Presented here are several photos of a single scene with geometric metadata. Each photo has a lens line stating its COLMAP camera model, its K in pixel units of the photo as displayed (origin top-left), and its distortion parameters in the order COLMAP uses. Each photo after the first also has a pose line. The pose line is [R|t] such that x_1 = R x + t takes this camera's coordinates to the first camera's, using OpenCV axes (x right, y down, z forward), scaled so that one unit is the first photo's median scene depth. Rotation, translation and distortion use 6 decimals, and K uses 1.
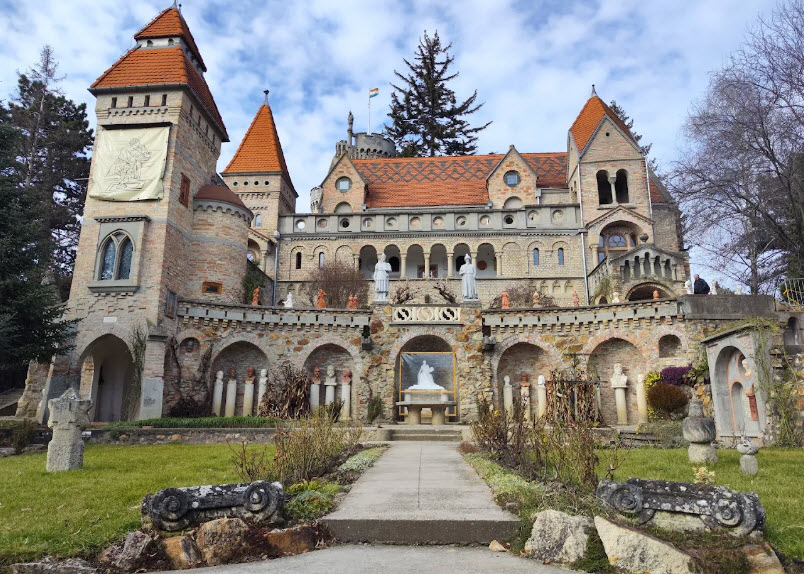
lens RADIAL K [[544.9, 0, 402.0], [0, 544.9, 287.0], [0, 0, 1]] dist [0.024973, -0.000825]
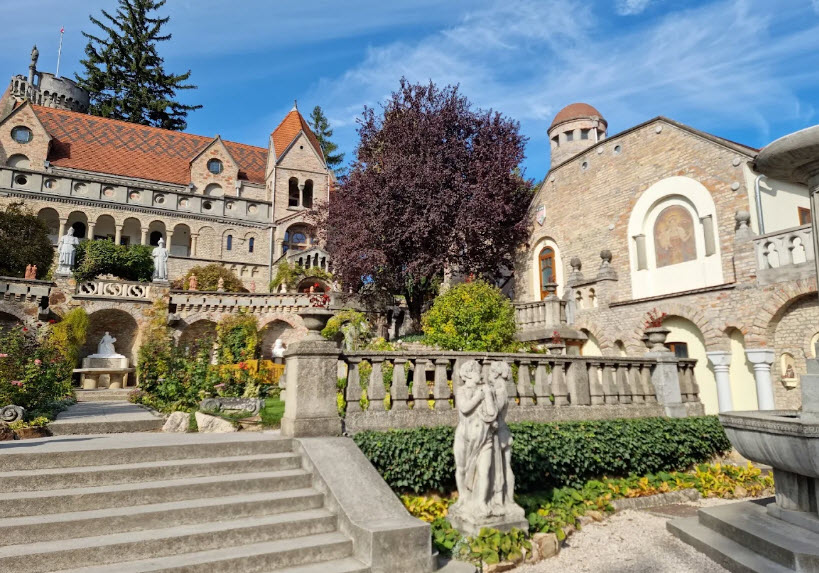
lens RADIAL K [[527.6, 0, 409.5], [0, 527.6, 286.5], [0, 0, 1]] dist [0.065929, -0.059079]
pose [[0.845509, 0.082277, 0.527585, -0.013201], [-0.108935, 0.993856, 0.019587, -0.026965], [-0.522732, -0.074033, 0.849277, -0.140257]]
